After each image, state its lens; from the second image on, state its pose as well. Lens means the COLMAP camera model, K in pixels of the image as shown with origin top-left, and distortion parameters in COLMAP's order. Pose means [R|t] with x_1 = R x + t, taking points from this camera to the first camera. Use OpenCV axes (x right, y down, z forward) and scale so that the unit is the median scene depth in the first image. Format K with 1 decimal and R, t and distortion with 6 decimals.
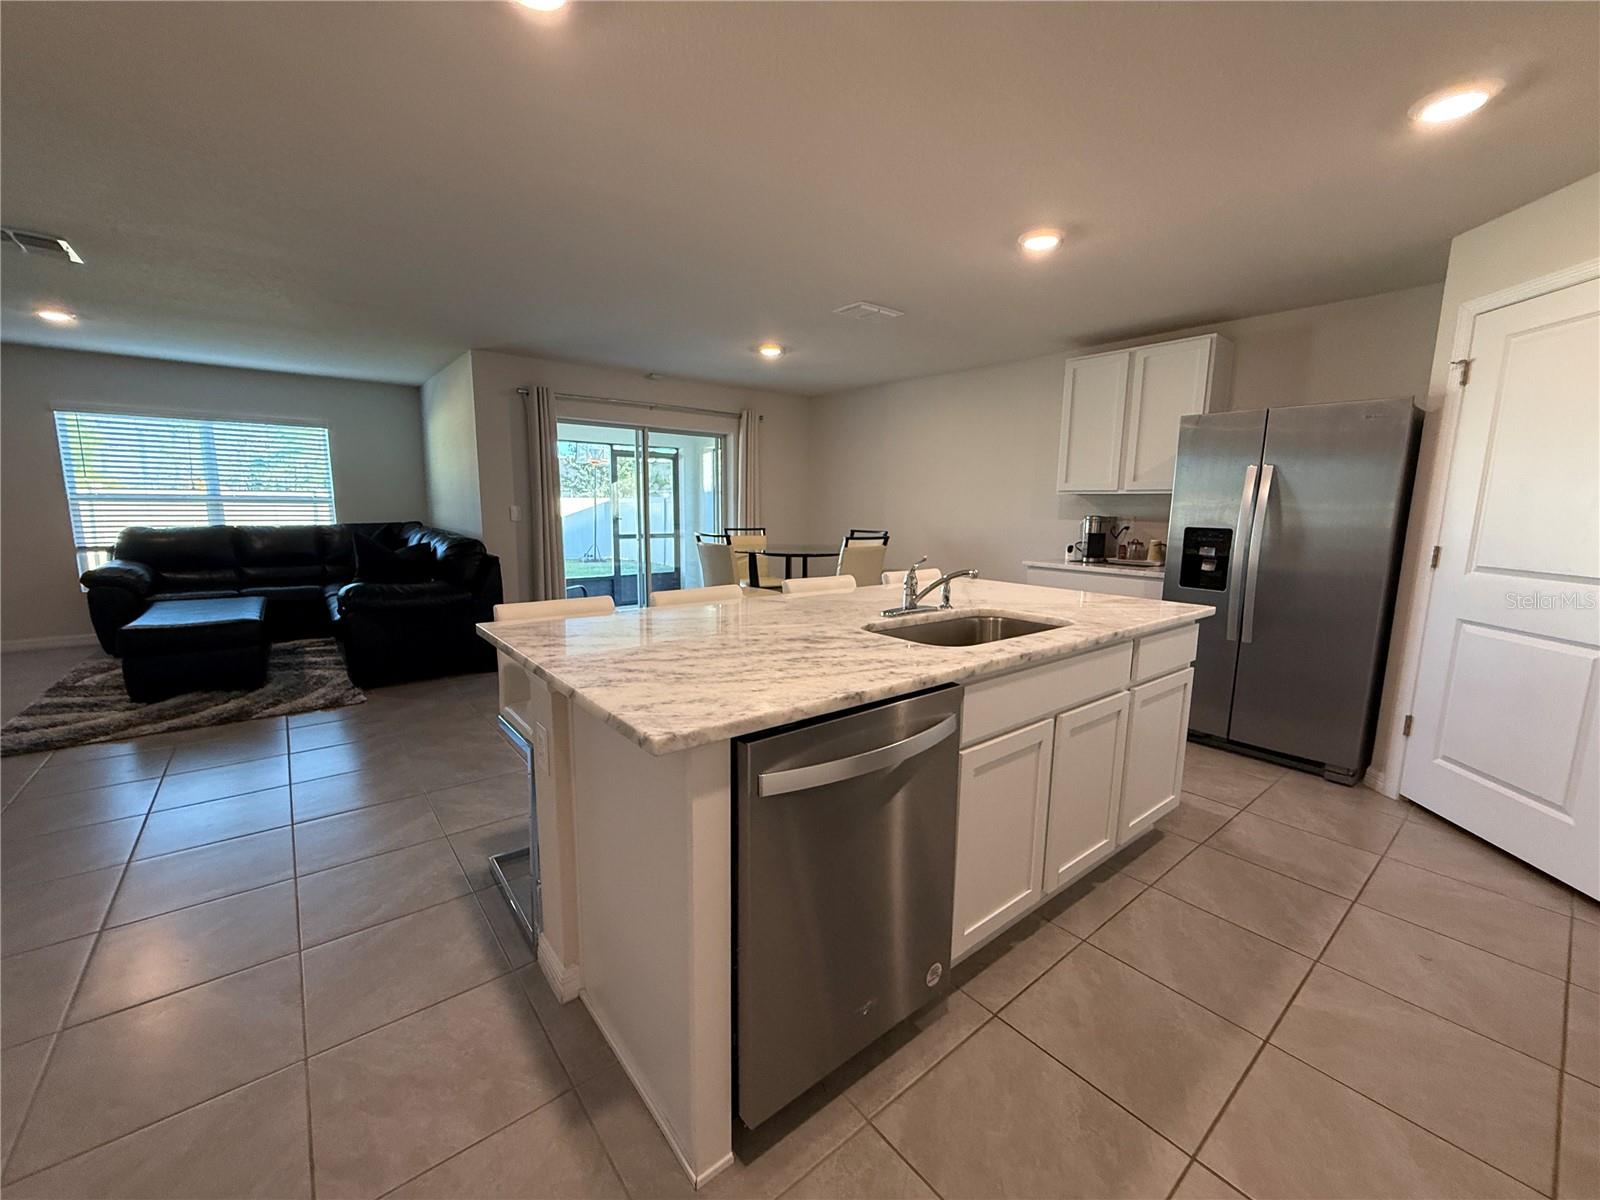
lens RADIAL K [[636.6, 0, 802.0], [0, 636.6, 602.7], [0, 0, 1]] dist [0.000161, -0.000994]
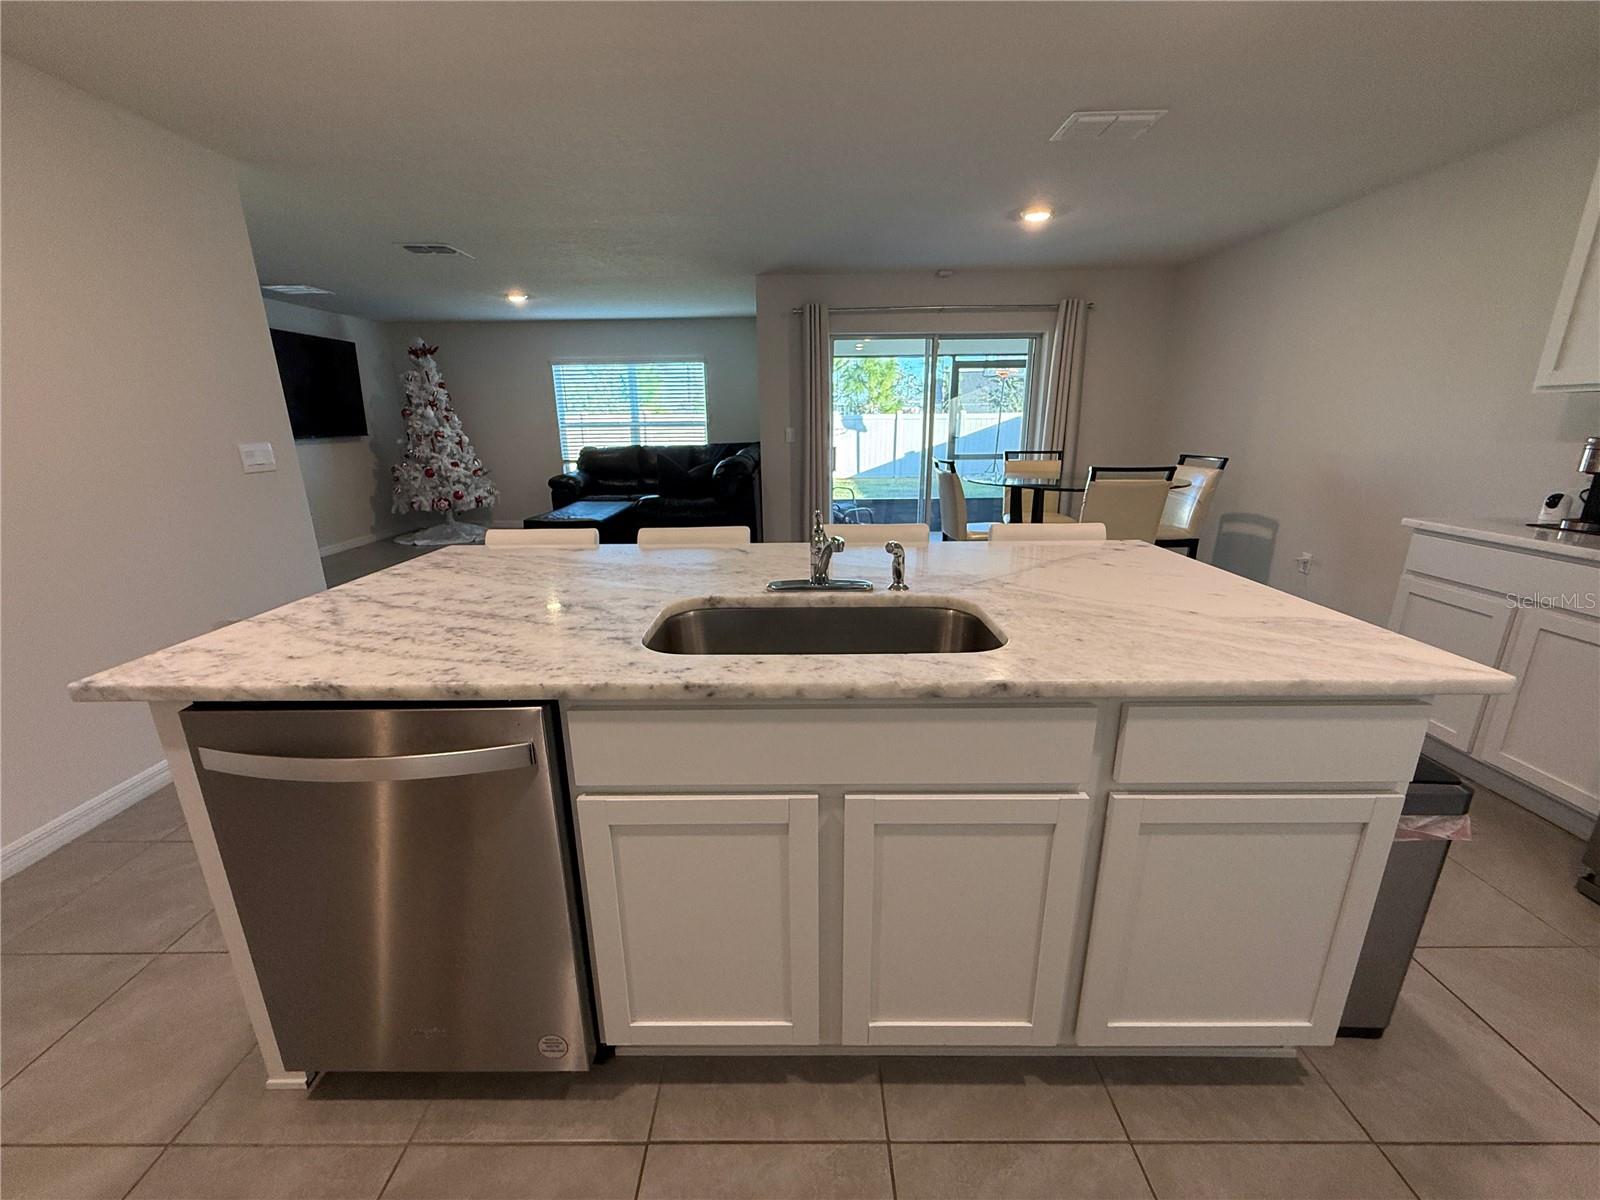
lens RADIAL K [[636.6, 0, 801.8], [0, 636.6, 603.3], [0, 0, 1]] dist [0.000161, -0.000994]
pose [[0.773925, 0.156568, -0.613617, 0.292929], [-0.075790, 0.984891, 0.155709, -0.038095], [0.628725, -0.074001, 0.774098, 0.213234]]
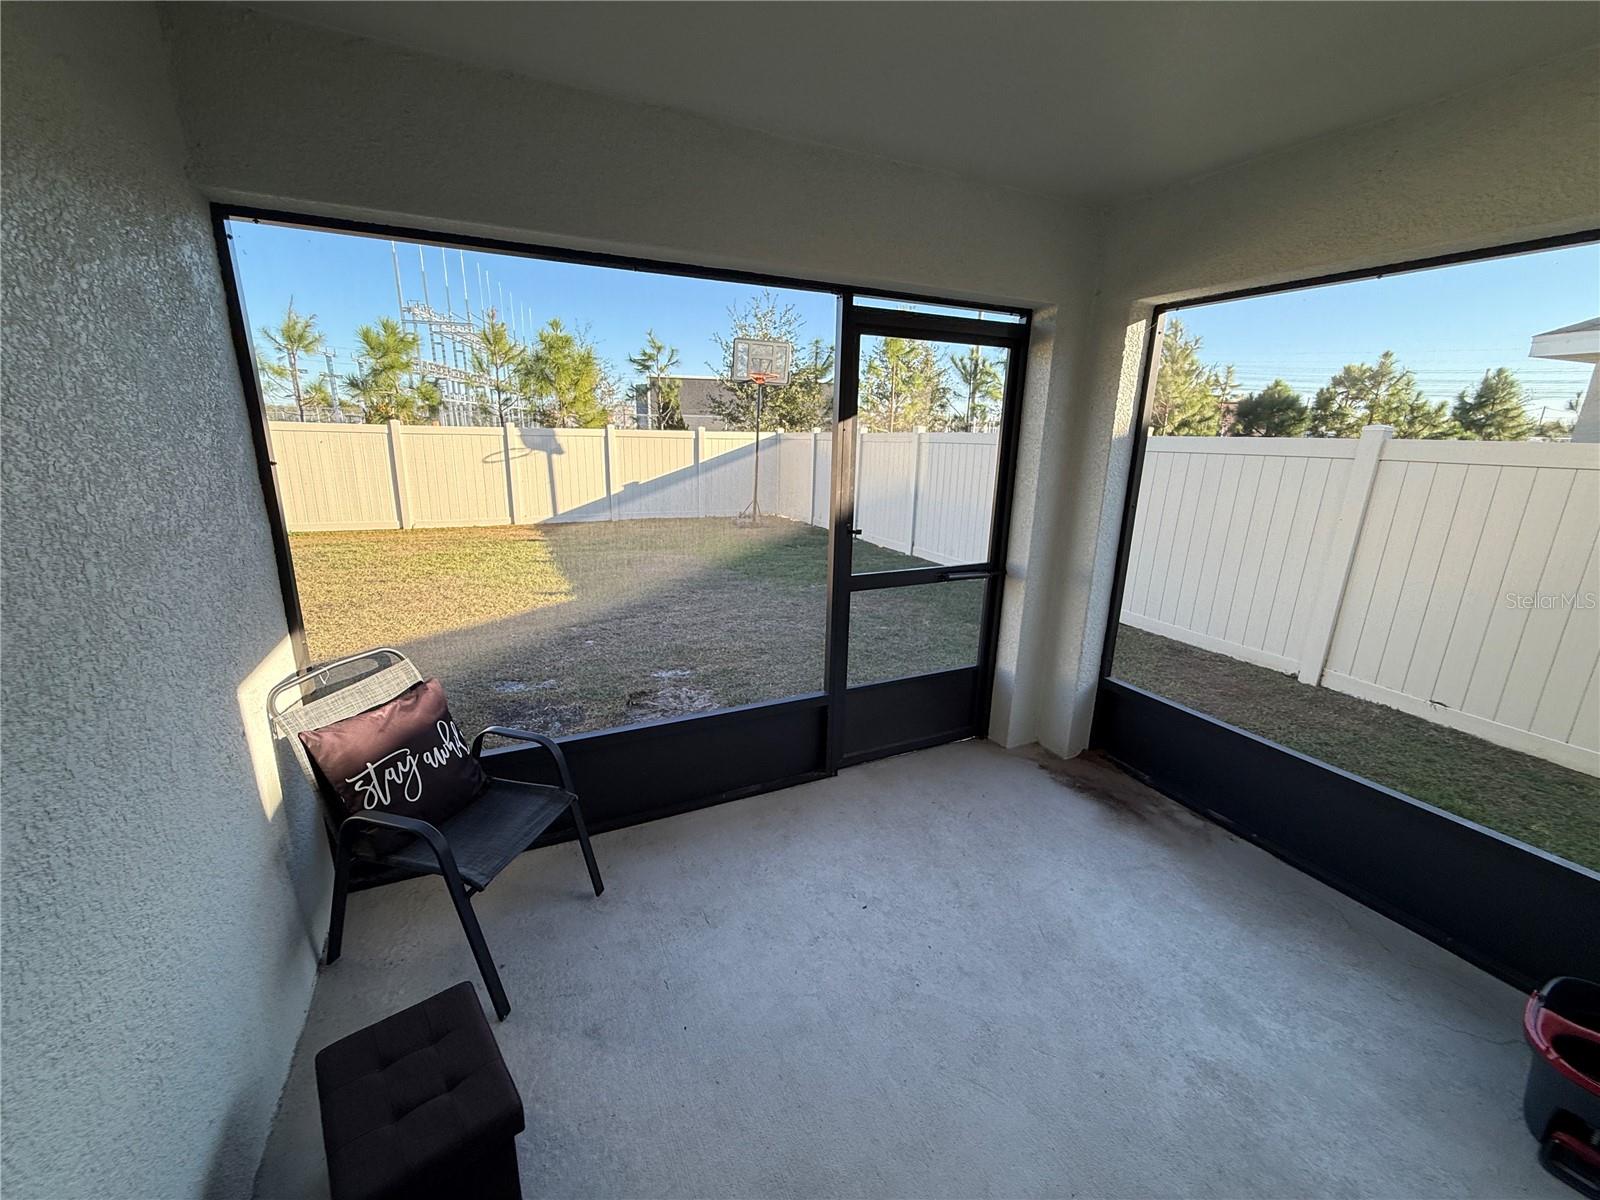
lens RADIAL K [[636.6, 0, 797.7], [0, 636.6, 608.0], [0, 0, 1]] dist [0.000161, -0.000994]
pose [[0.972136, 0.070020, -0.223716, -0.457002], [-0.042889, 0.991365, 0.123915, -0.252937], [0.230461, -0.110868, 0.966745, 1.280357]]
